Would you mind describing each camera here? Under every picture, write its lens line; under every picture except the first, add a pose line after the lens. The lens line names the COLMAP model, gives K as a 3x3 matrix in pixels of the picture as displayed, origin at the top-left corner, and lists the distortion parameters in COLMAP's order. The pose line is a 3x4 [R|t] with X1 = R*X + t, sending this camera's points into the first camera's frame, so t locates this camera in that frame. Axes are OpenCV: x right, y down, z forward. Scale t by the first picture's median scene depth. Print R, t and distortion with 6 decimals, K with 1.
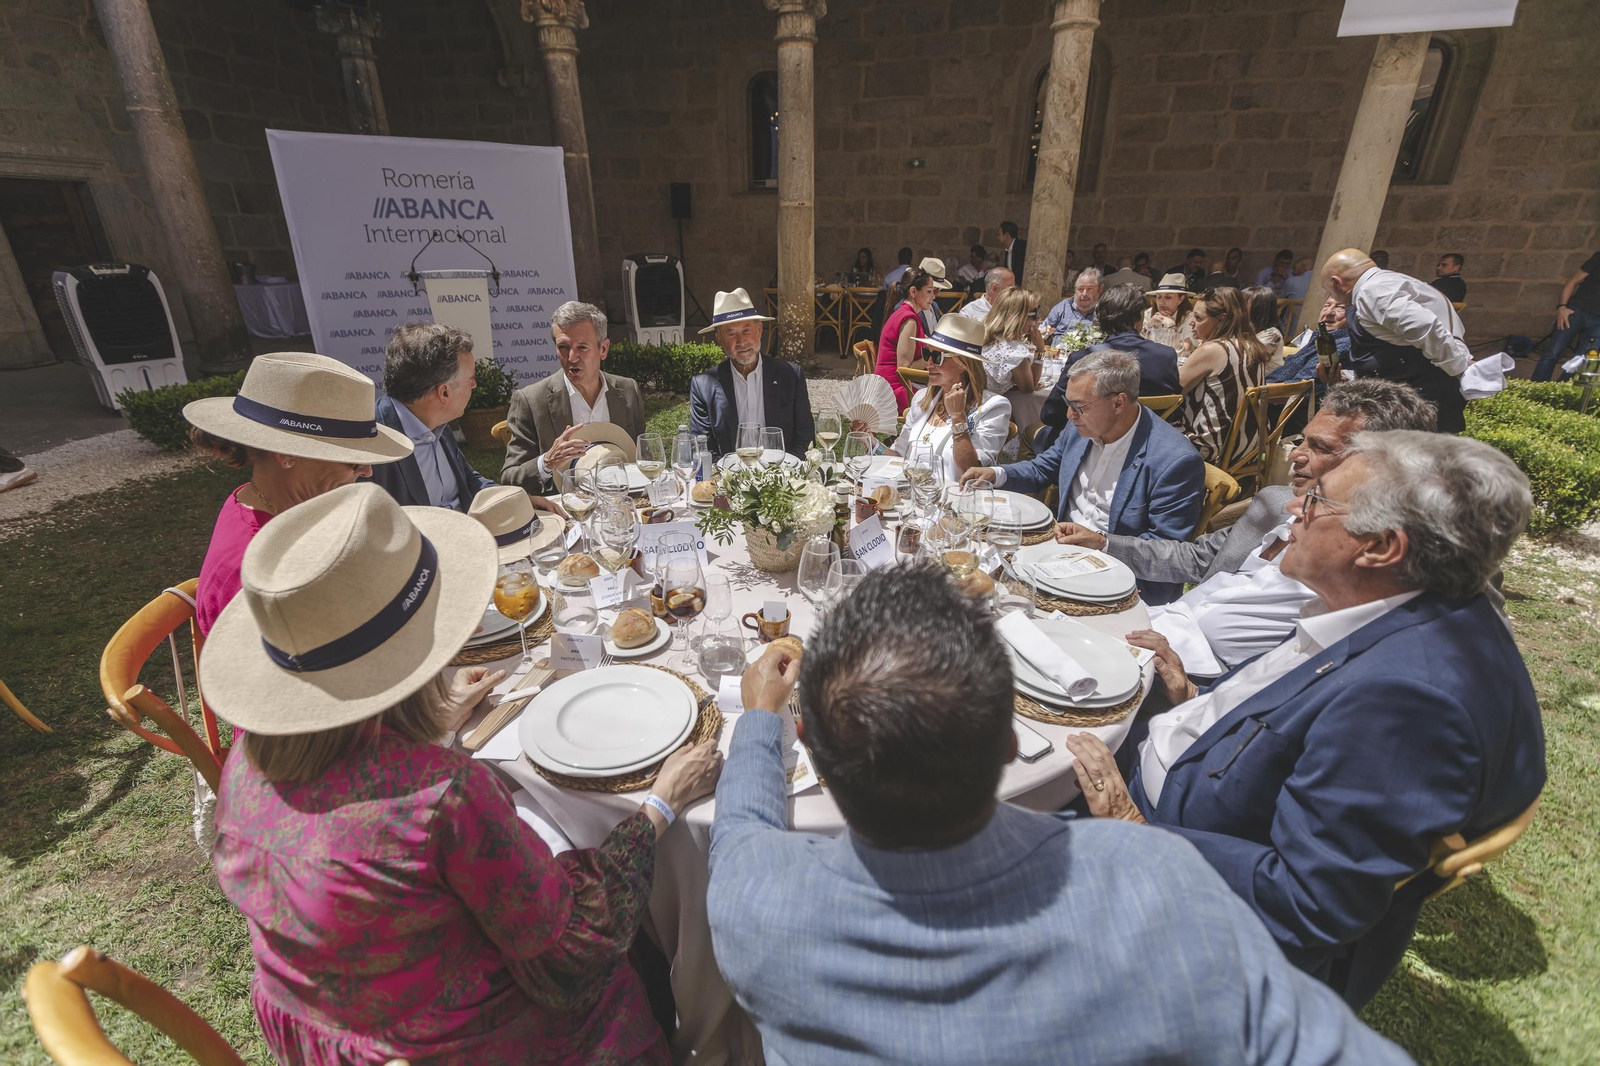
lens RADIAL K [[724.7, 0, 790.1], [0, 724.7, 535.0], [0, 0, 1]] dist [0.003836, -0.001191]
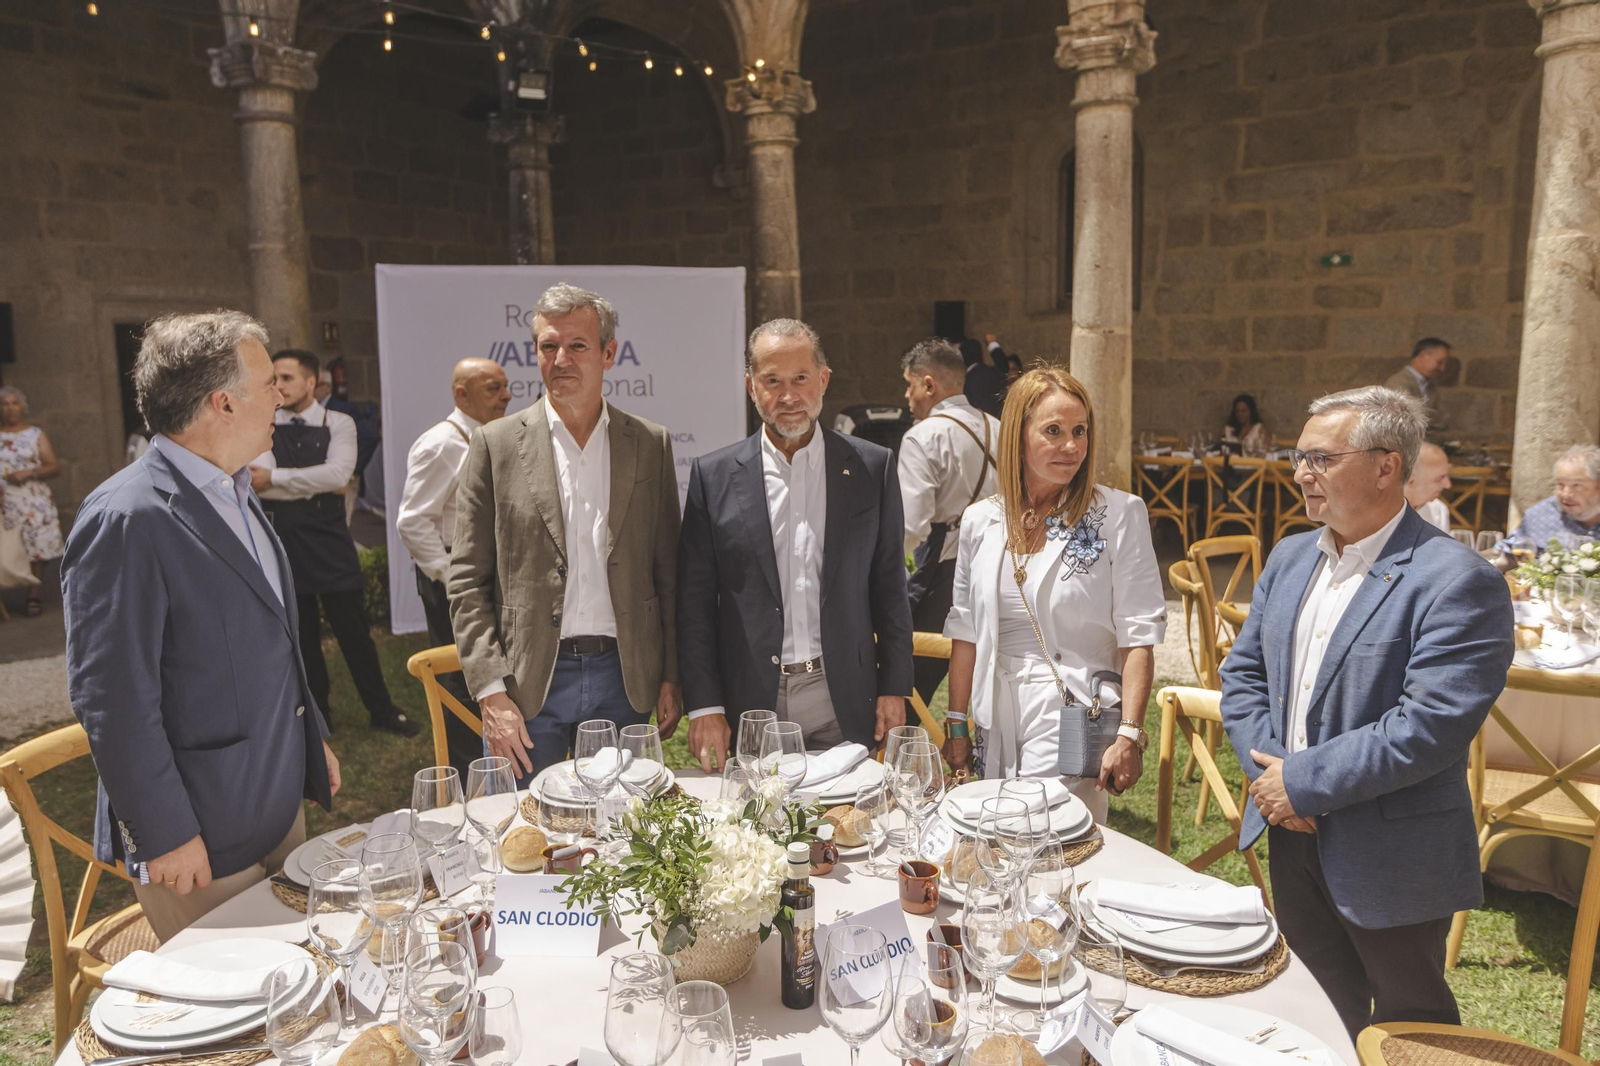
lens RADIAL K [[1199.7, 0, 798.1], [0, 1199.7, 516.1], [0, 0, 1]] dist [0.008711, -0.007658]
pose [[0.949666, 0.026017, -0.312183, 0.089331], [-0.106572, 0.963937, -0.243861, -0.021982], [0.294580, 0.264856, 0.918190, 0.011360]]
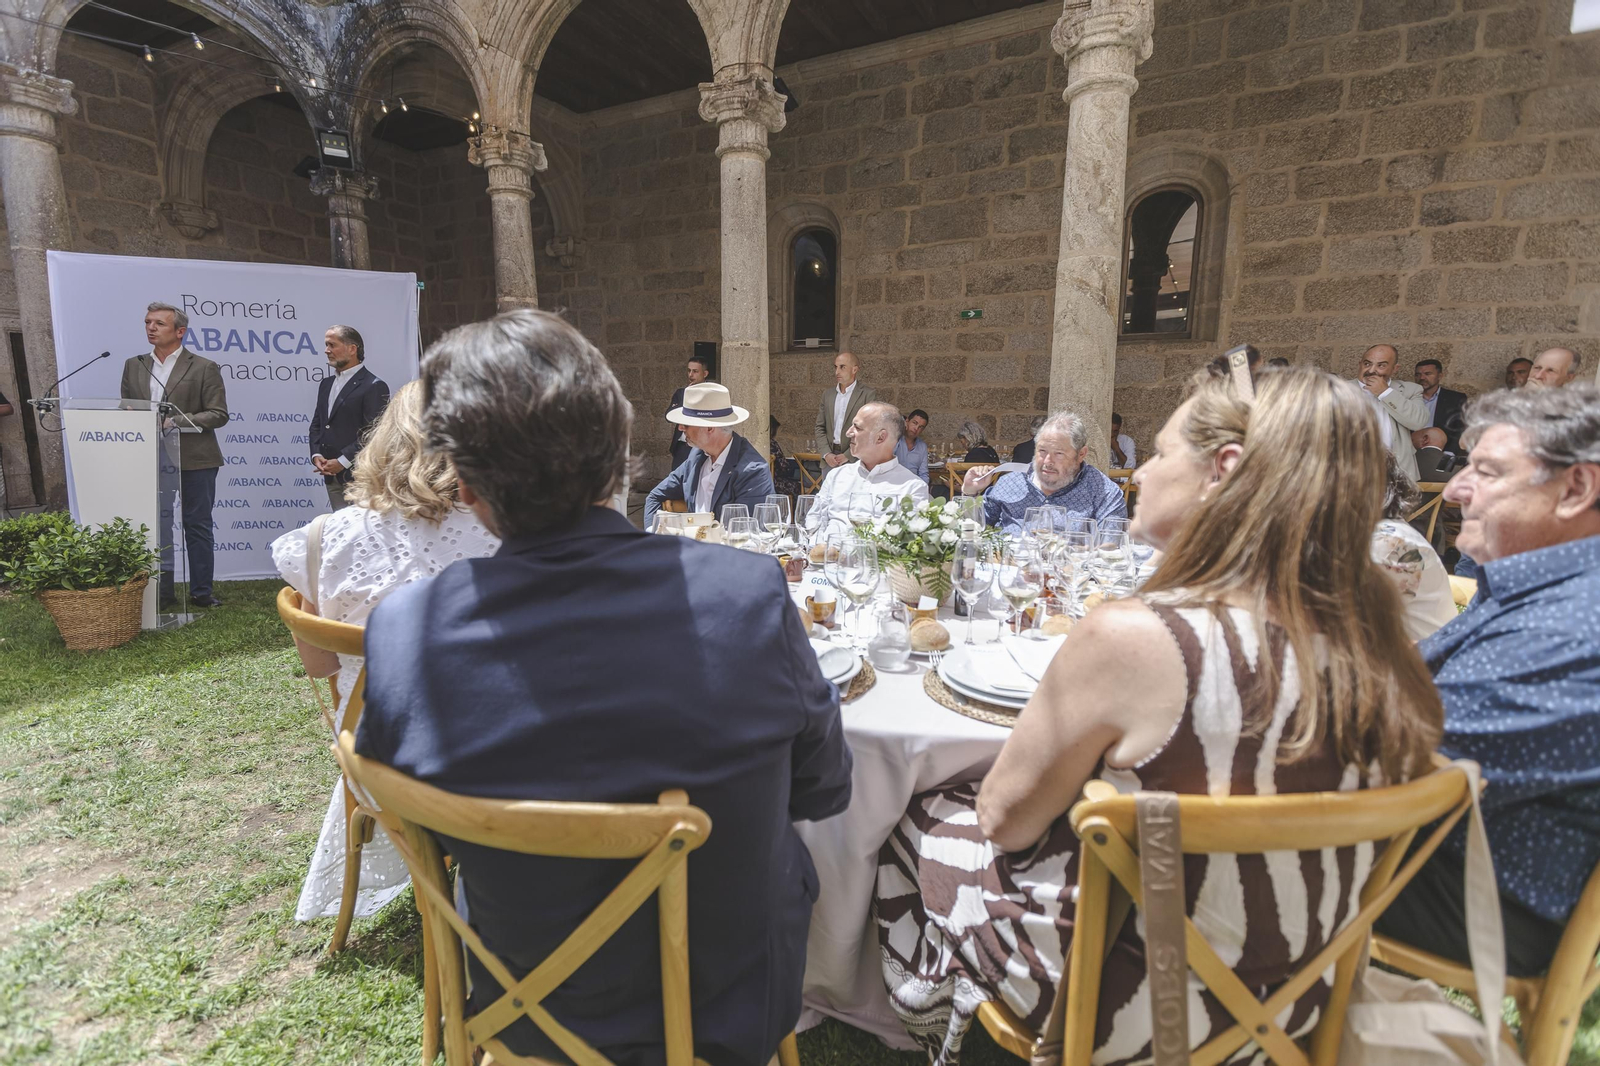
lens RADIAL K [[724.7, 0, 802.9], [0, 724.7, 528.8], [0, 0, 1]] dist [0.003836, -0.001191]
pose [[0.966946, 0.050384, -0.249952, 0.276434], [-0.110151, 0.966633, -0.231273, -0.102330], [0.229960, 0.251161, 0.940232, 0.351788]]
